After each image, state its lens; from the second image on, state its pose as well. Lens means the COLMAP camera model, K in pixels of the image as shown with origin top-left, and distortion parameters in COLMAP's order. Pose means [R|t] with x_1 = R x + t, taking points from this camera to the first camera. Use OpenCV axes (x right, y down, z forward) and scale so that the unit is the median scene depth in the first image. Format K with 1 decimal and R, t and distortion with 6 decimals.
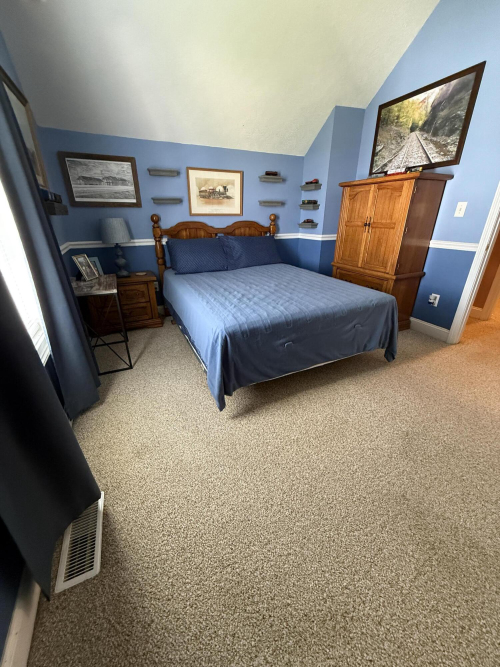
lens RADIAL K [[264.8, 0, 249.2], [0, 264.8, 334.2], [0, 0, 1]] dist [0.001554, -0.000646]
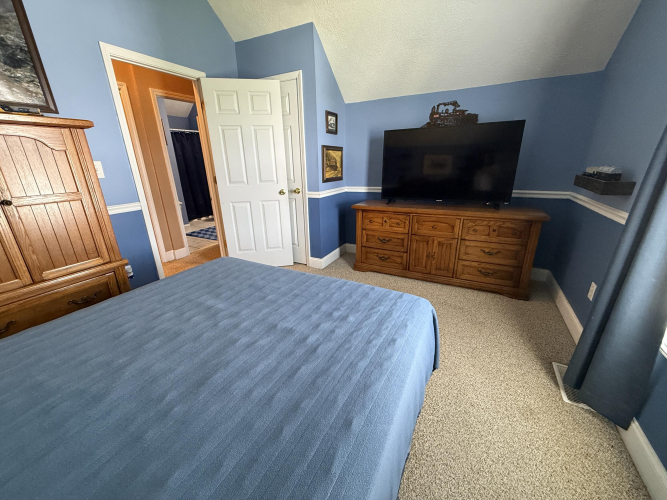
lens RADIAL K [[264.8, 0, 331.9], [0, 264.8, 251.0], [0, 0, 1]] dist [0.001554, -0.000646]
pose [[-0.593440, -0.247021, 0.766035, -0.451942], [0.348796, 0.778805, 0.521348, -0.583474], [-0.725376, 0.576579, -0.376014, 1.206517]]
